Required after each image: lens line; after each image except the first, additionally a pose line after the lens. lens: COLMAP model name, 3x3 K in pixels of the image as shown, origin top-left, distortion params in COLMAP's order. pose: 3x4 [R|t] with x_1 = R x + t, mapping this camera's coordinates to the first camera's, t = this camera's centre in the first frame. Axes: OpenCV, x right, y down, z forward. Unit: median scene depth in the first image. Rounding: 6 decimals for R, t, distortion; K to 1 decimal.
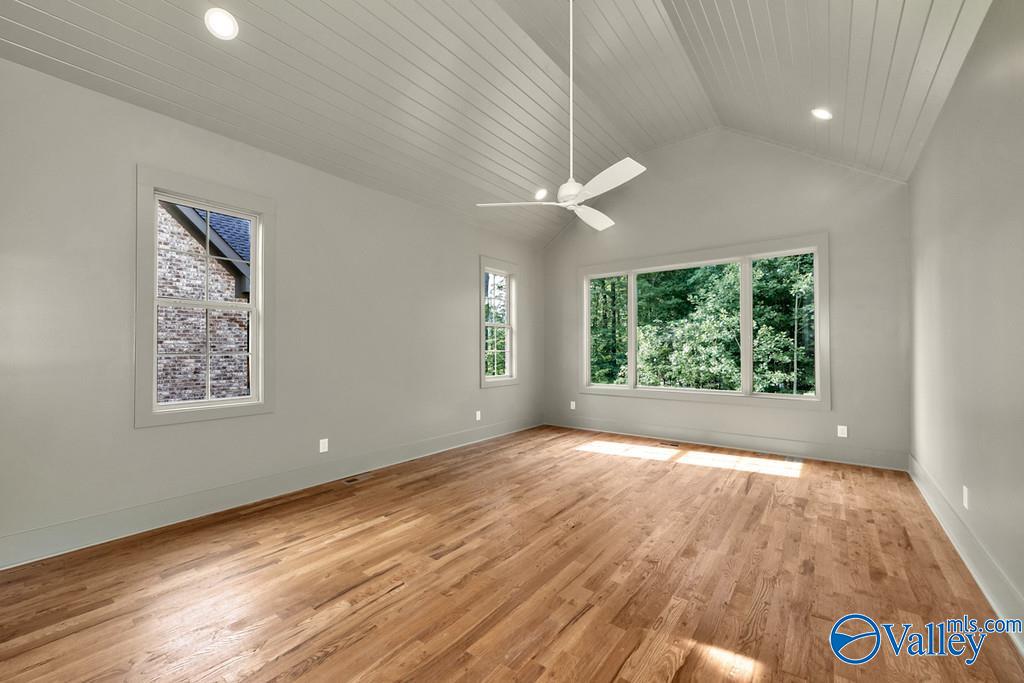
lens RADIAL K [[402.2, 0, 517.7], [0, 402.2, 345.2], [0, 0, 1]] dist [0.006339, -0.000347]
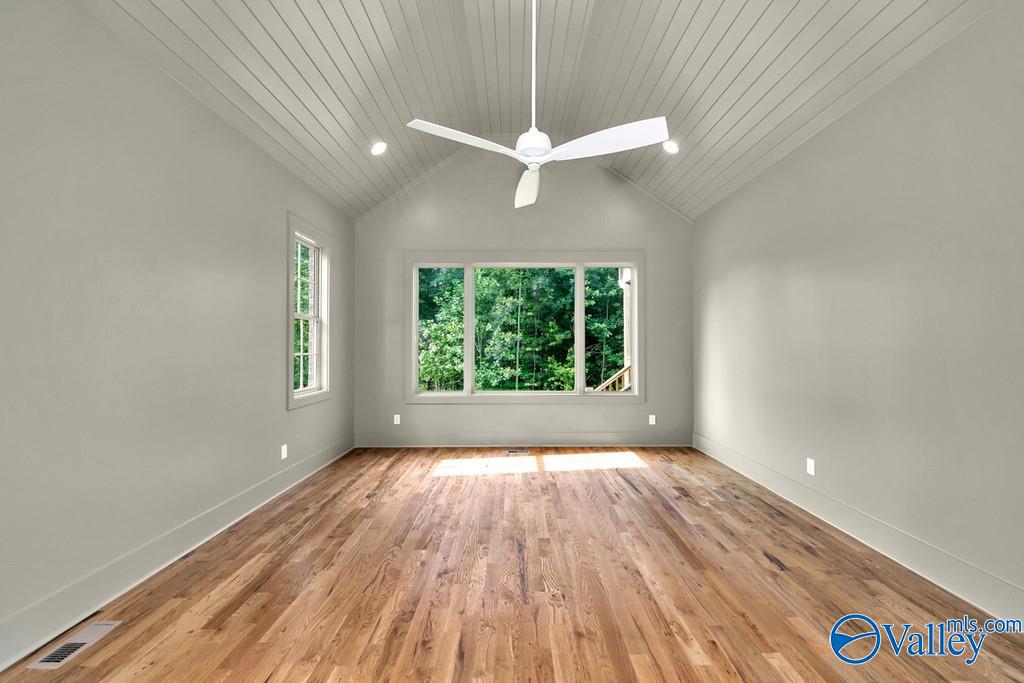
lens RADIAL K [[402.2, 0, 508.7], [0, 402.2, 342.5], [0, 0, 1]] dist [0.006339, -0.000347]
pose [[0.800937, 0.008005, 0.598696, -0.273277], [-0.005979, 0.999968, -0.005372, -0.006393], [-0.598719, 0.000723, 0.800959, 0.328283]]
